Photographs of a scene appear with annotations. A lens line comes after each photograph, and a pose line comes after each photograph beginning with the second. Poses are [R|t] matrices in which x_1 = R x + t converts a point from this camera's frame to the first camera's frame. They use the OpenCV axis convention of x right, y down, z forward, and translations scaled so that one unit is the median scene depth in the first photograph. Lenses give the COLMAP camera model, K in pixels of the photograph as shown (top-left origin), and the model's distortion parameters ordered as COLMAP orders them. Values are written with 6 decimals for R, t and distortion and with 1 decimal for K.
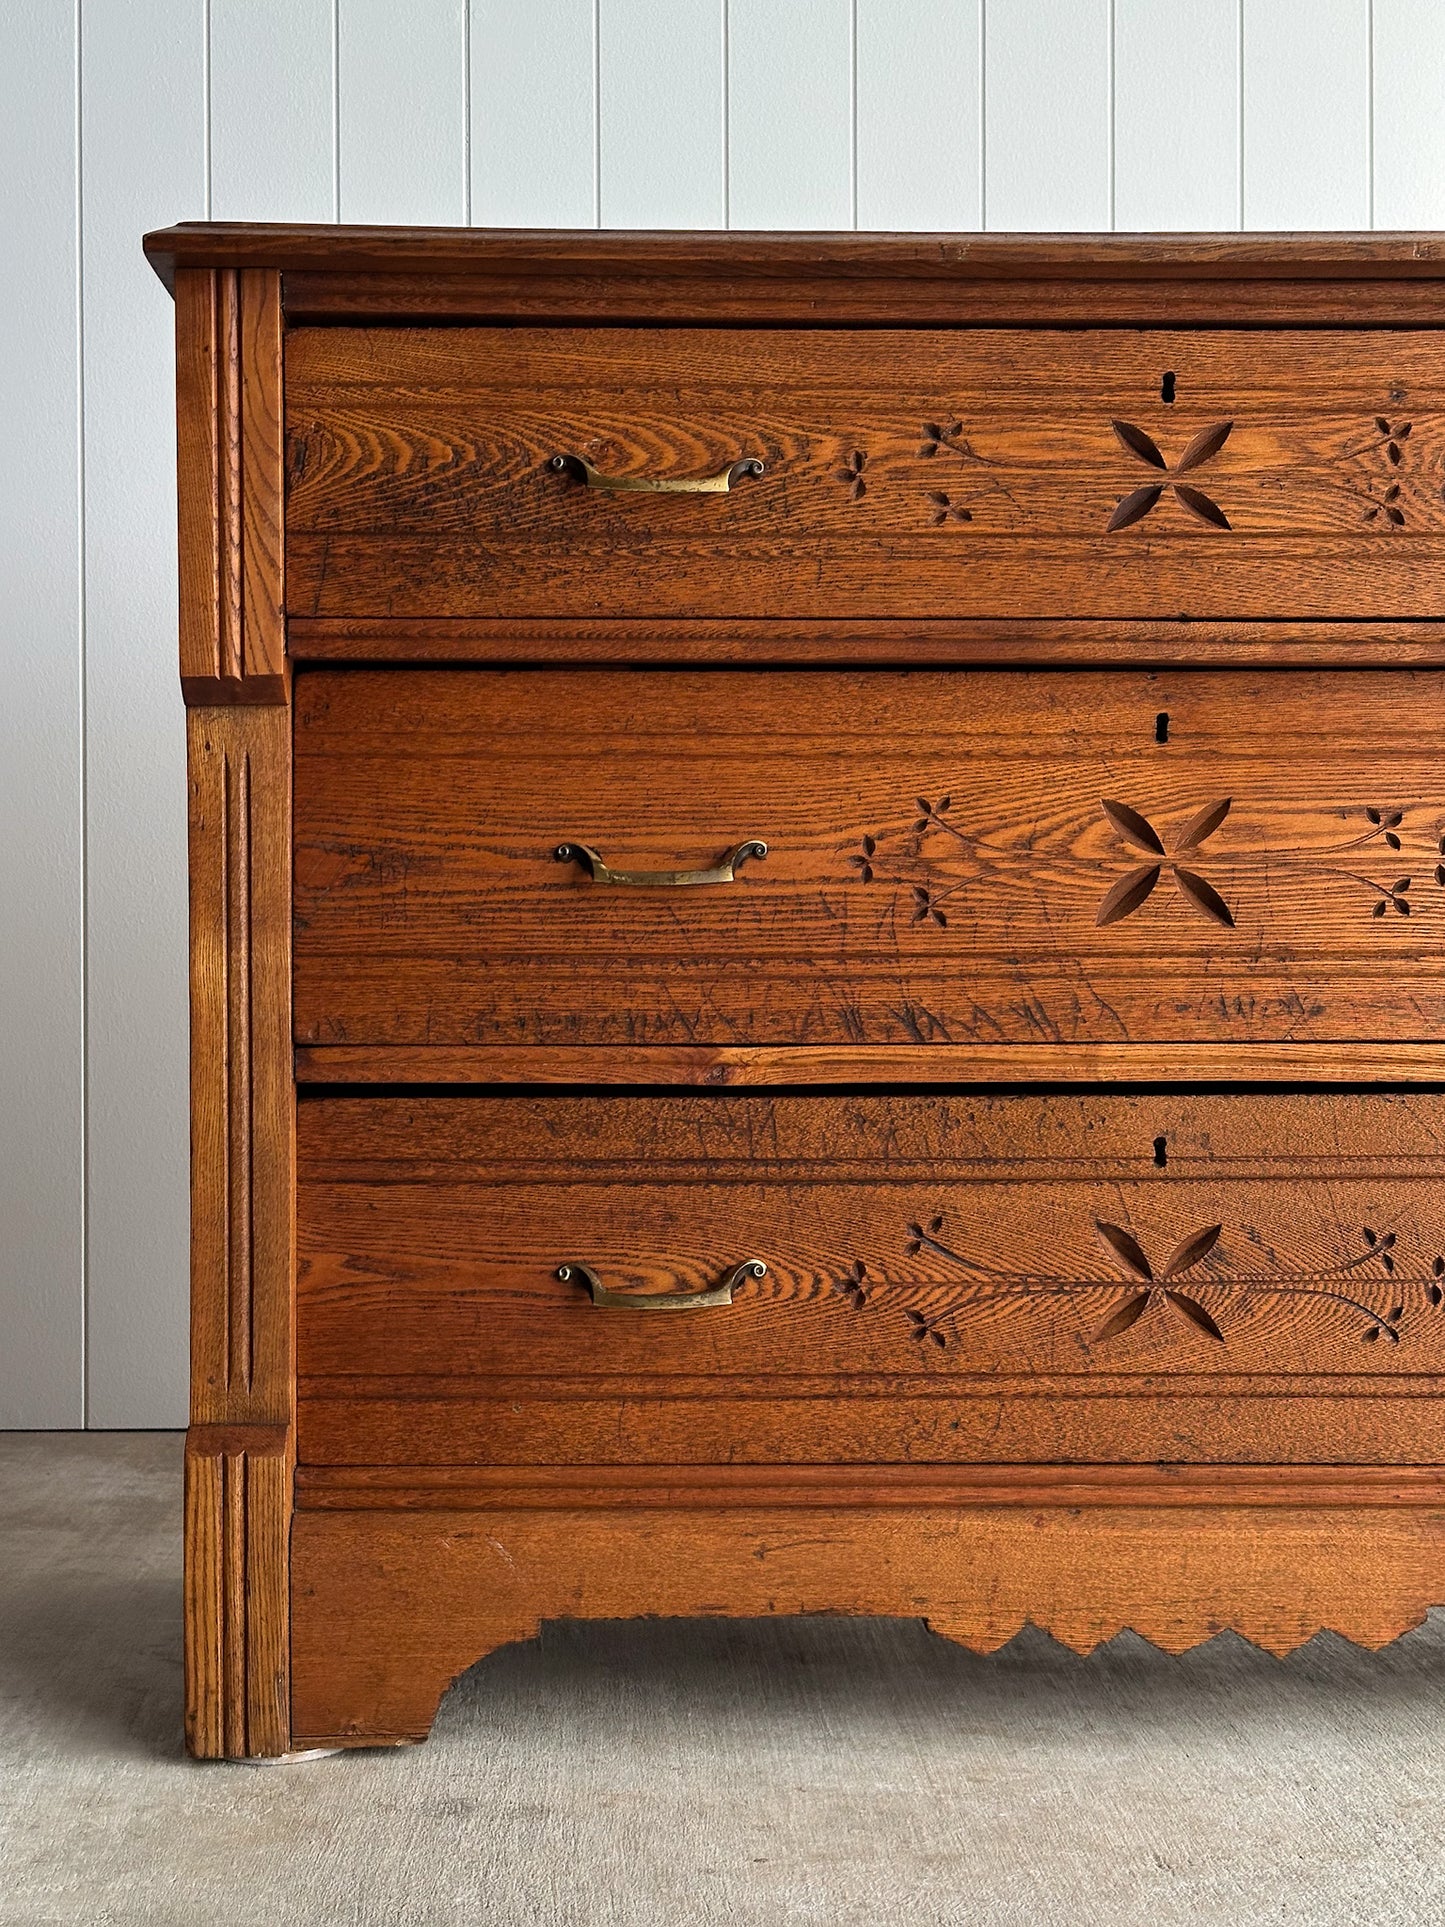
lens RADIAL K [[2678.9, 0, 687.5], [0, 2678.9, 941.9], [0, 0, 1]] dist [0.018151, 0.100648]
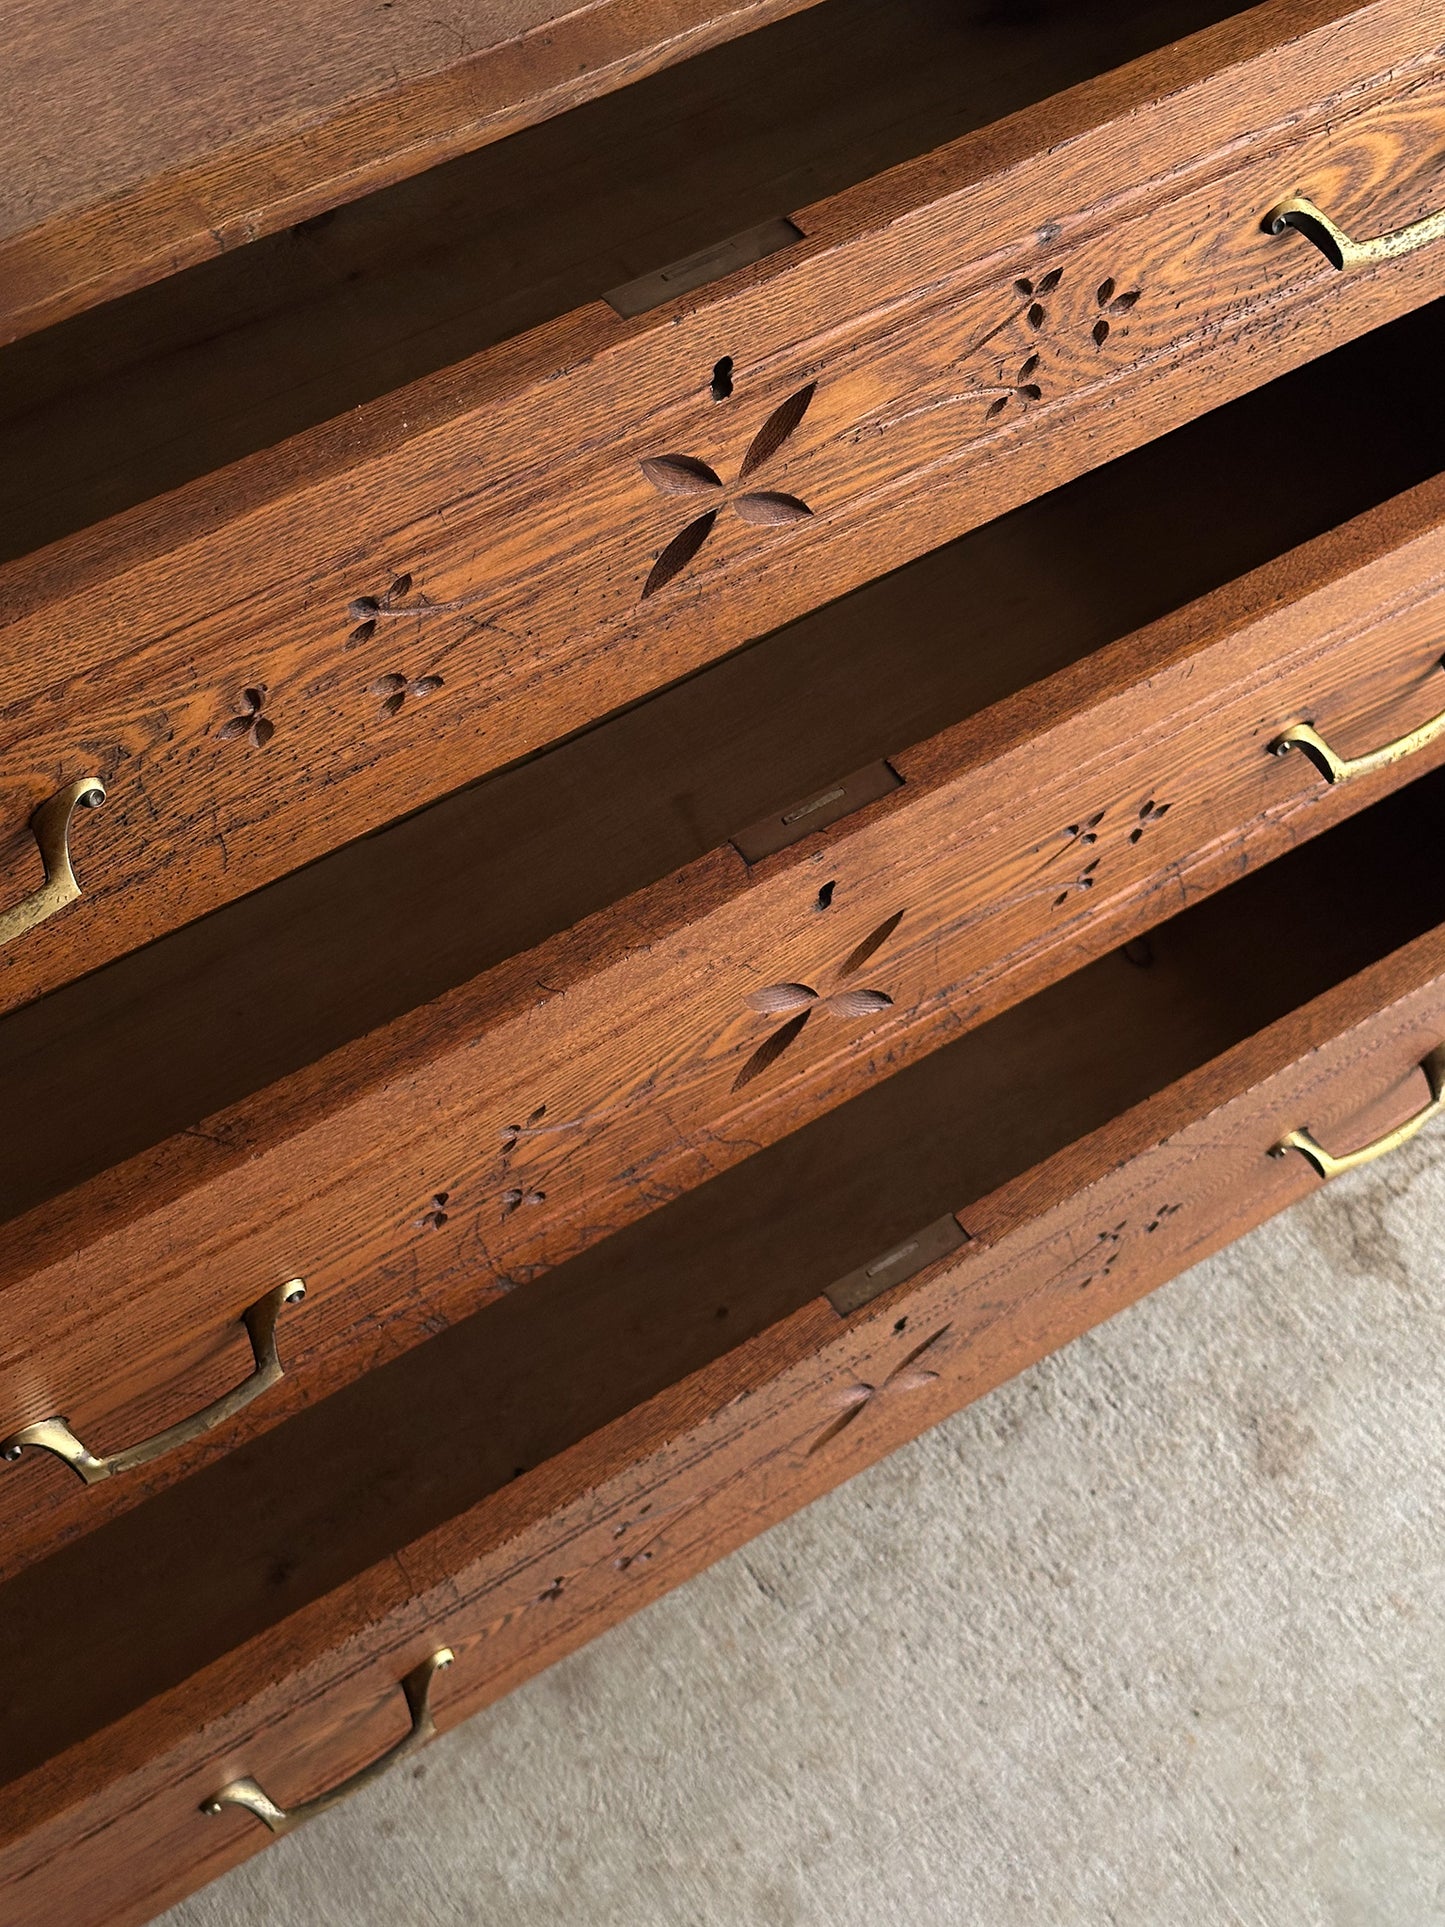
lens RADIAL K [[2721.9, 0, 724.1], [0, 2721.9, 937.0], [0, 0, 1]] dist [0.062388, -0.159571]
pose [[0.852872, -0.431450, 0.294042, -0.039947], [0.008014, 0.573919, 0.818873, -0.607604], [-0.522059, -0.696037, 0.492937, 0.633209]]
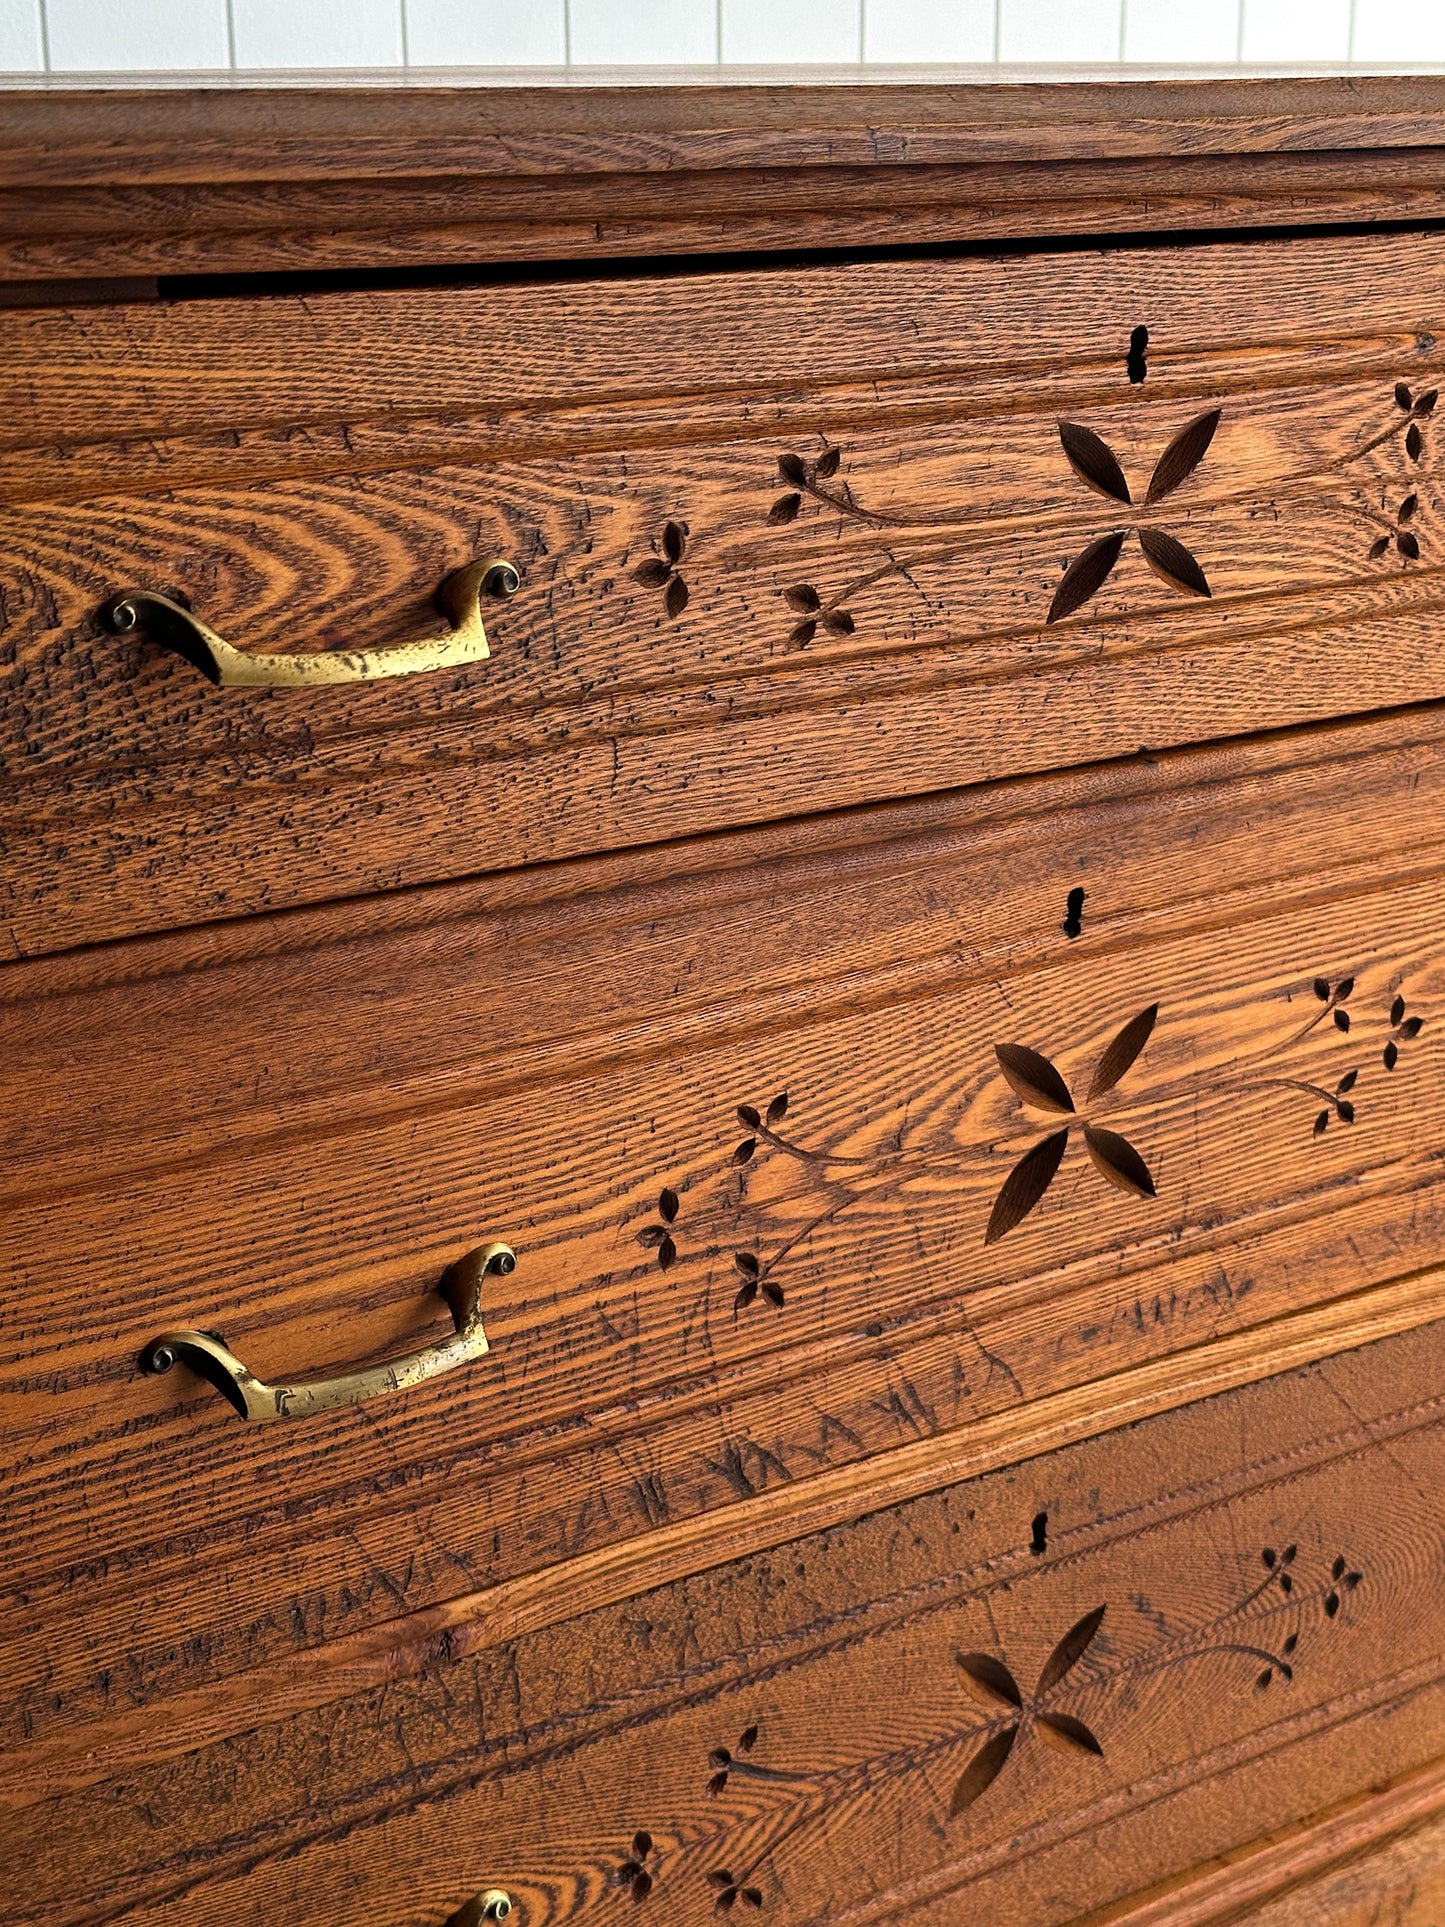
lens RADIAL K [[2783.6, 0, 755.0], [0, 2783.6, 966.7], [0, 0, 1]] dist [0.048712, -0.111714]
pose [[0.842240, -0.169229, 0.511853, -0.207637], [-0.000732, 0.949094, 0.314993, -0.268114], [-0.539103, -0.265675, 0.799240, 0.541601]]
